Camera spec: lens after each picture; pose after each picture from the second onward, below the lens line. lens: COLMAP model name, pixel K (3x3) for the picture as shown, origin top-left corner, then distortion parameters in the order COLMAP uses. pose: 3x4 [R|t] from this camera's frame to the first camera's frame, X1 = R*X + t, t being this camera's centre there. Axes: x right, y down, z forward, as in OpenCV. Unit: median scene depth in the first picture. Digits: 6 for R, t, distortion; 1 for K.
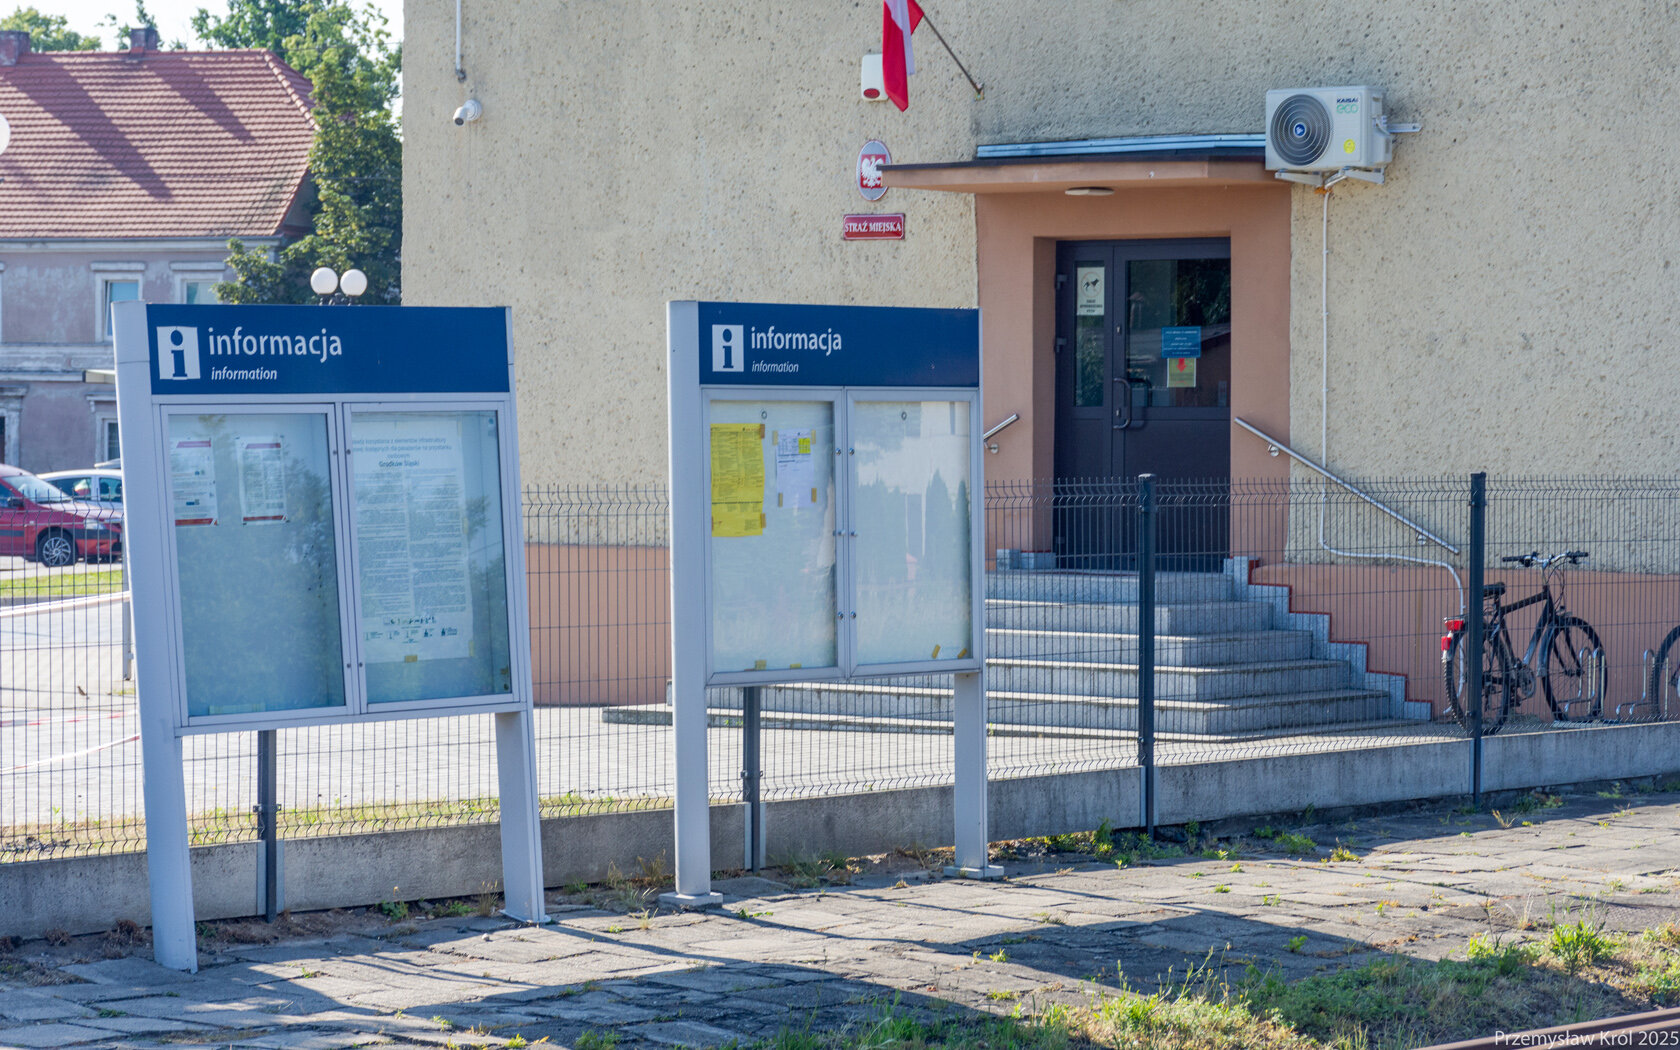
lens RADIAL K [[4988.0, 0, 839.0], [0, 4988.0, 523.2], [0, 0, 1]] dist [-0.028977, 0.000000]
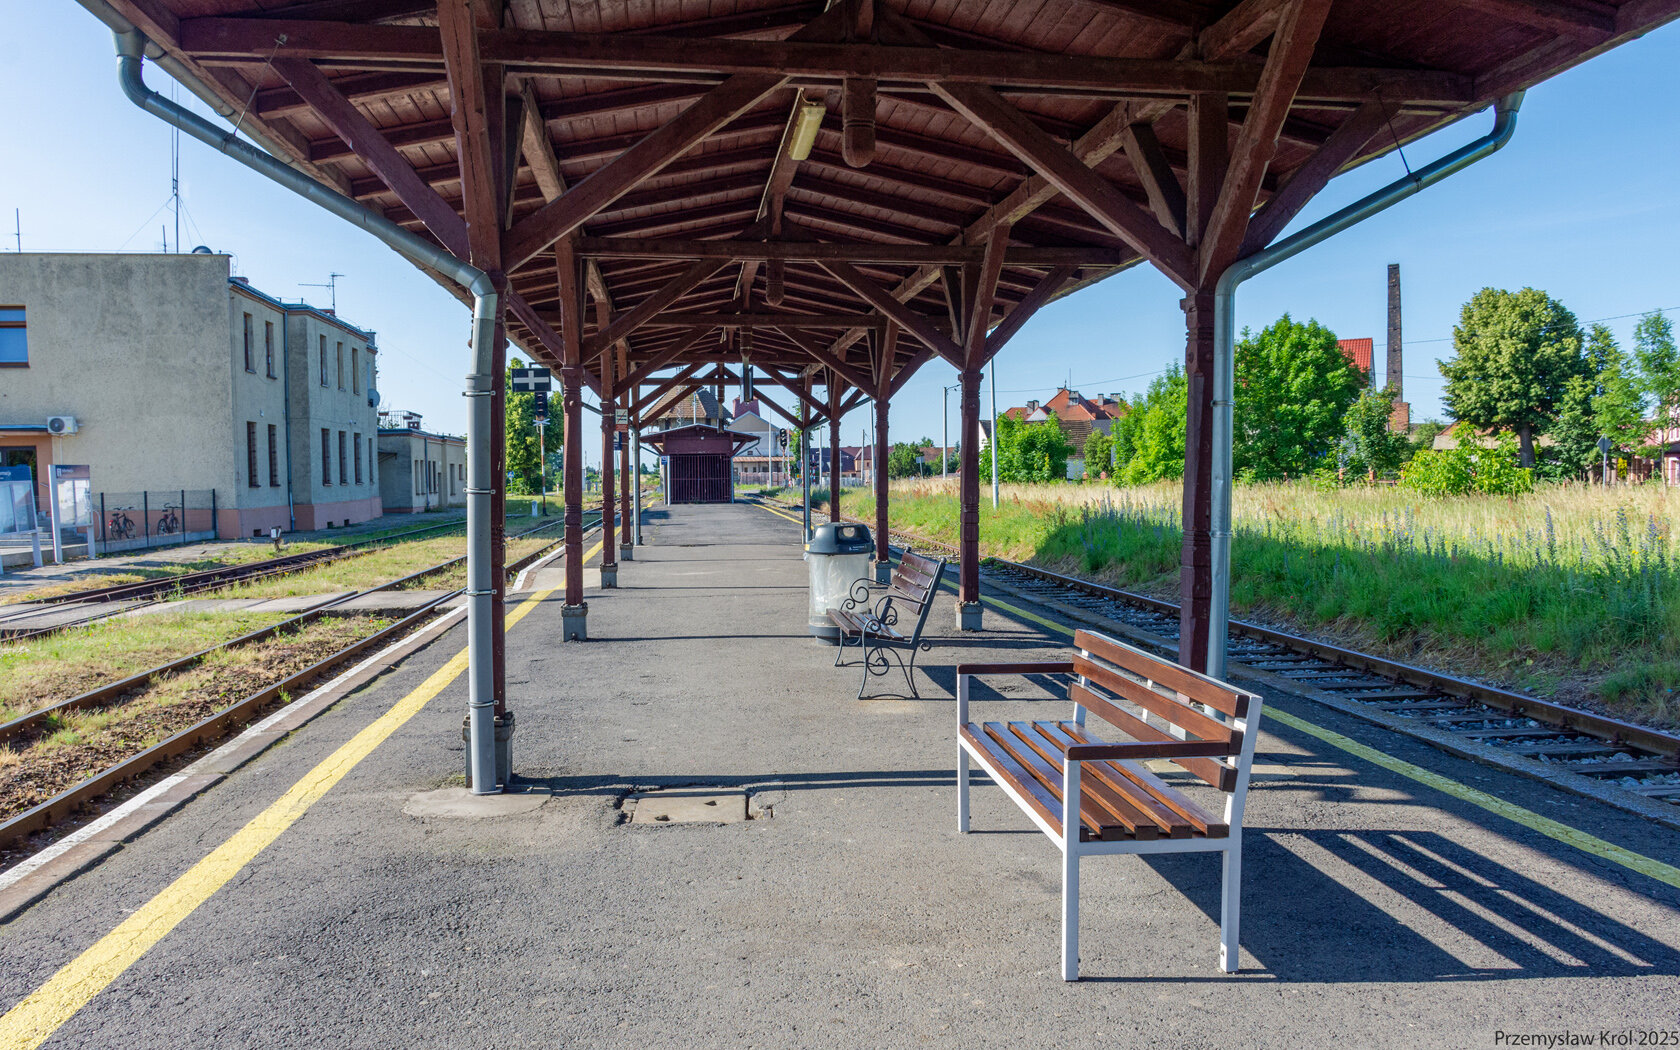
lens RADIAL K [[1359.1, 0, 848.7], [0, 1359.1, 531.2], [0, 0, 1]] dist [-0.006537, -0.014224]
pose [[0.674978, -0.044424, 0.736499, -0.372156], [0.033484, 0.999002, 0.029570, 0.013852], [-0.737078, 0.004701, 0.675792, -0.496270]]
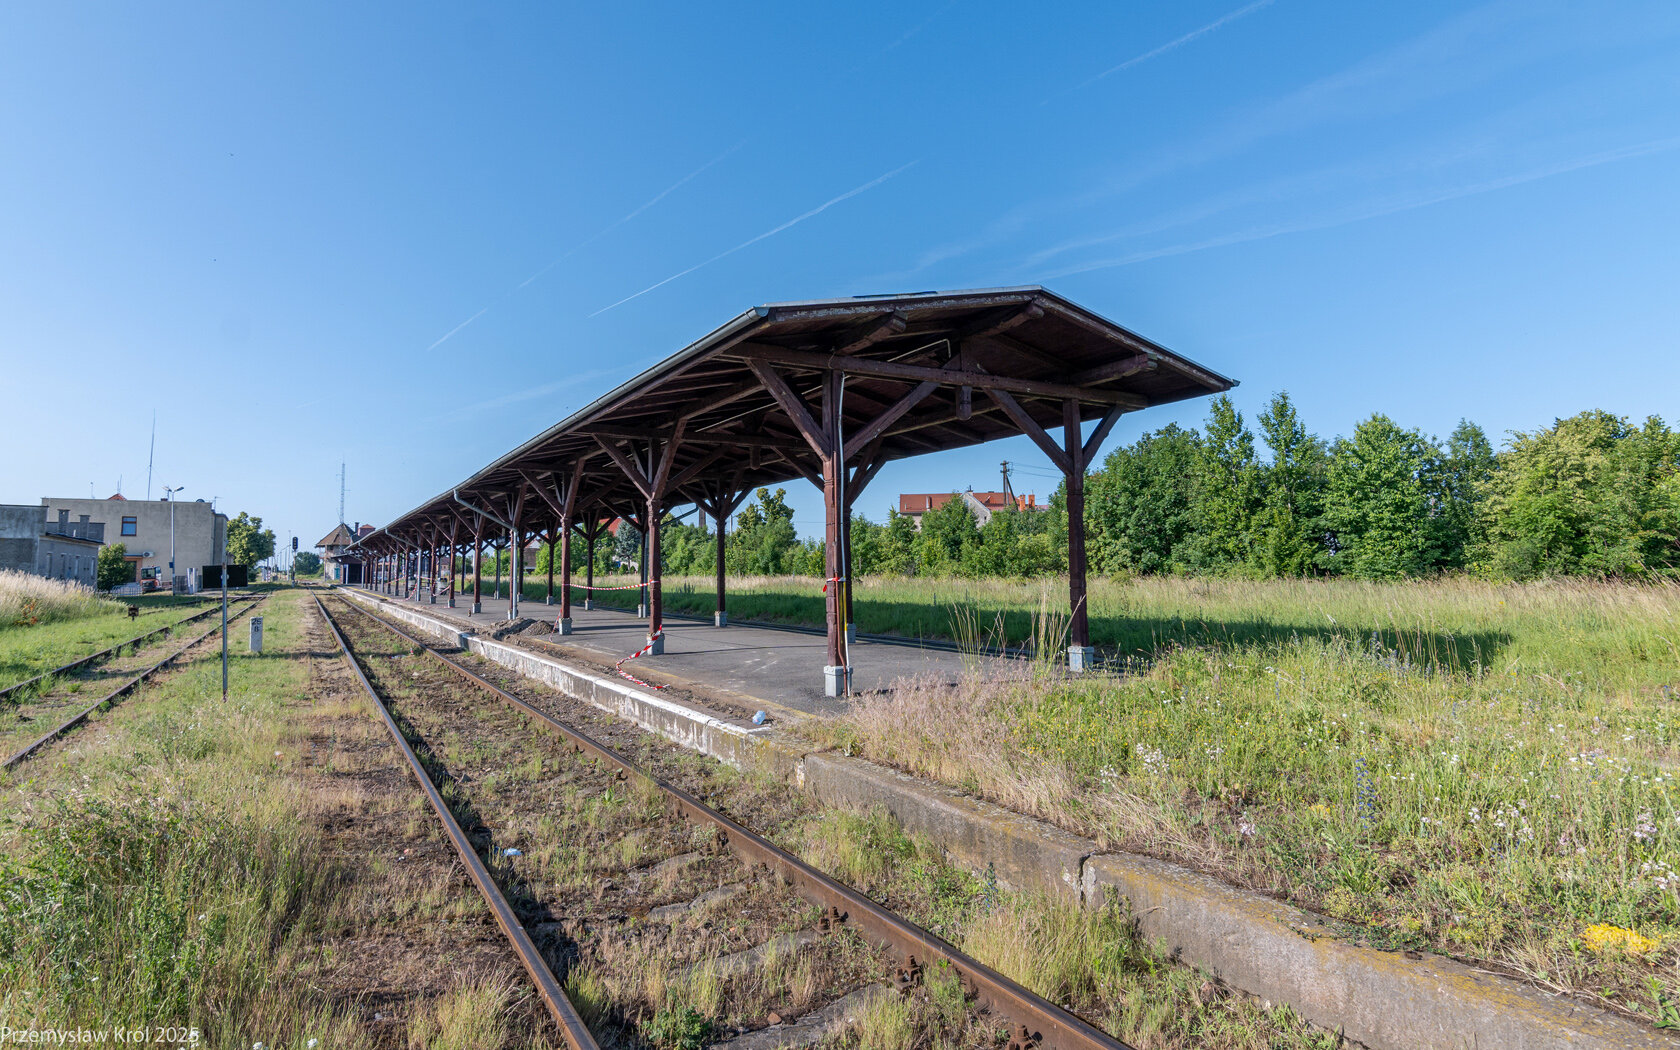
lens RADIAL K [[923.4, 0, 833.1], [0, 923.4, 519.9], [0, 0, 1]] dist [-0.005847, -0.000683]
pose [[0.330549, 0.045010, 0.942715, -1.926135], [0.030300, 0.997841, -0.058267, 0.046498], [-0.943302, 0.047825, 0.328472, -1.996929]]
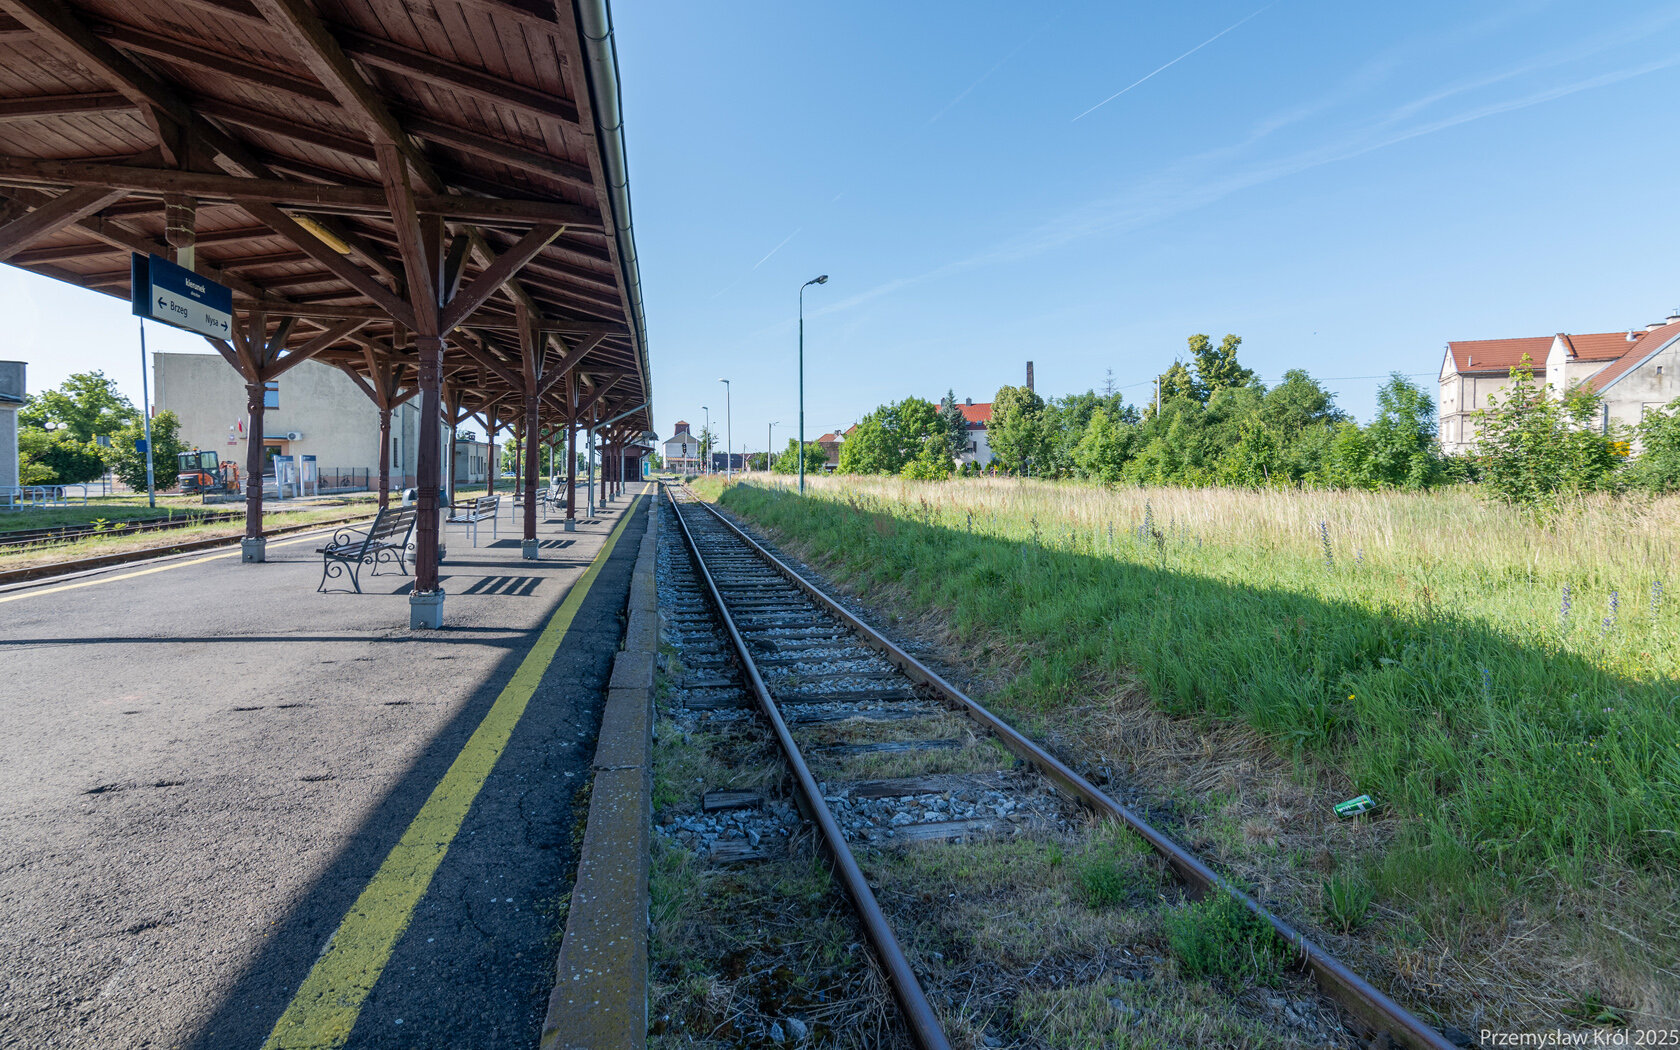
lens RADIAL K [[846.4, 0, 833.0], [0, 846.4, 483.0], [0, 0, 1]] dist [0.001345, 0.000071]
pose [[0.611751, -0.011227, 0.790971, -0.634829], [0.013043, 0.999907, 0.004105, 0.029140], [-0.790943, 0.007805, 0.611840, -1.033508]]
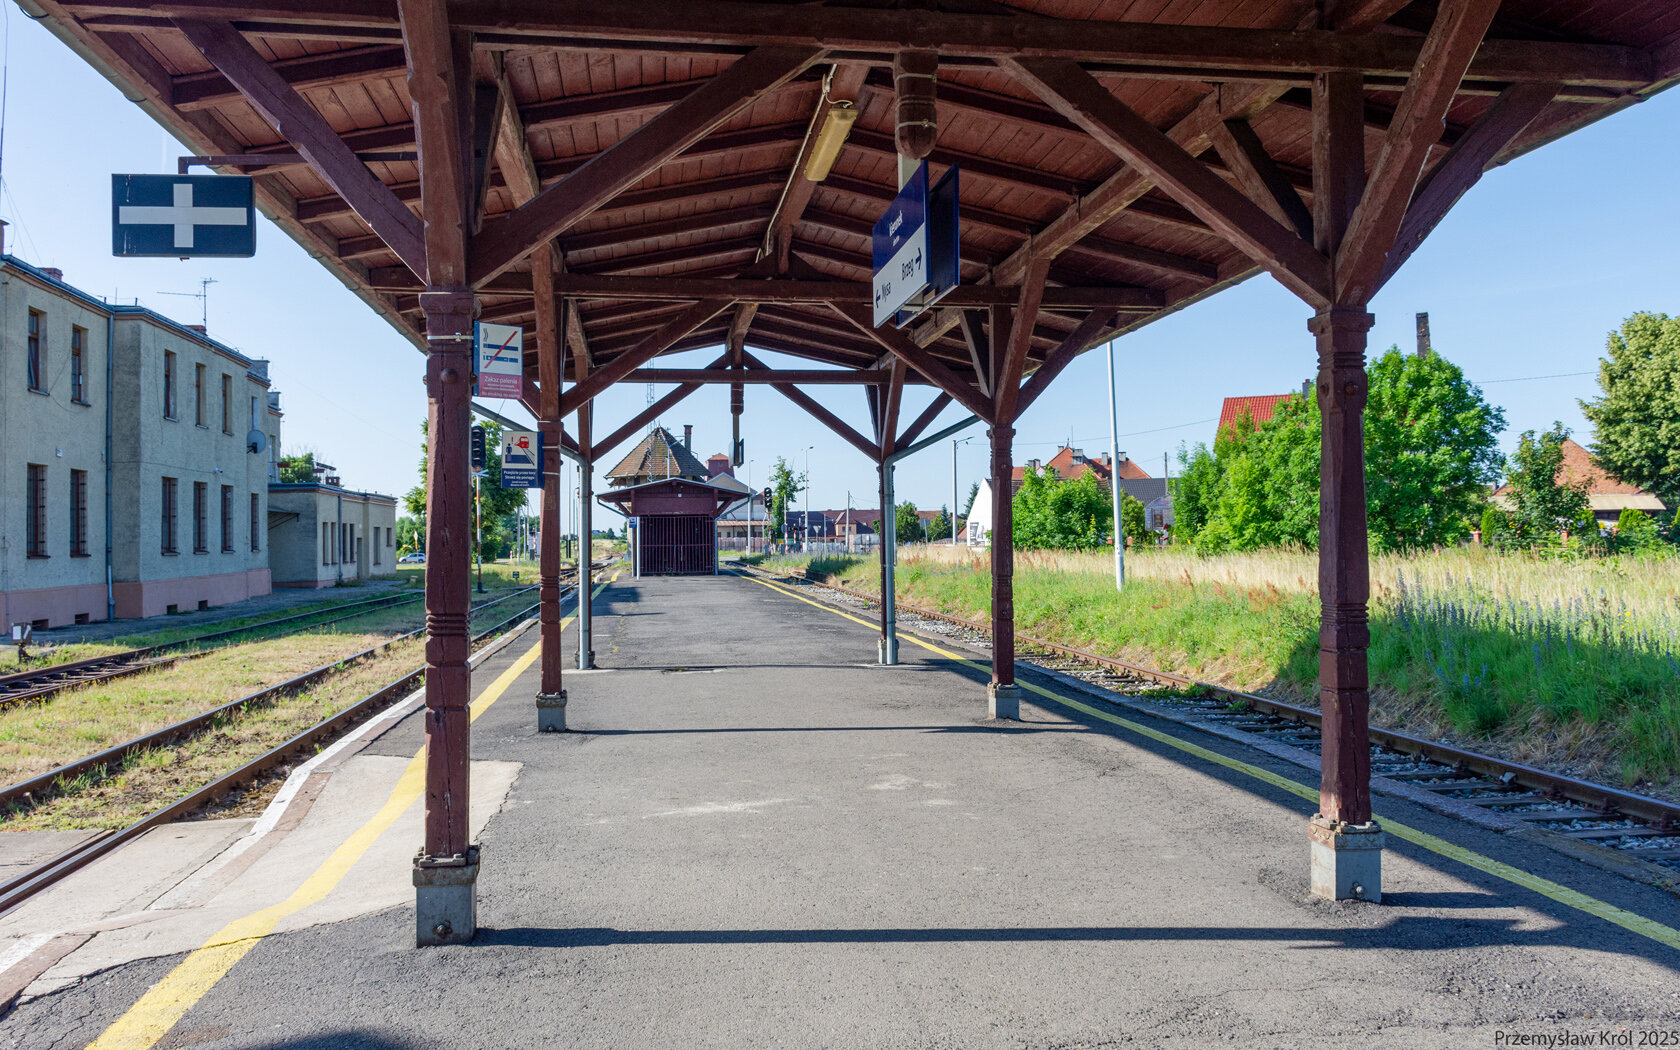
lens RADIAL K [[1359.1, 0, 854.5], [0, 1359.1, 497.7], [0, 0, 1]] dist [-0.006537, -0.014224]
pose [[0.654112, 0.009188, 0.756342, -0.093338], [0.034354, 0.998534, -0.041840, 0.006051], [-0.755617, 0.053351, 0.652838, -0.159478]]
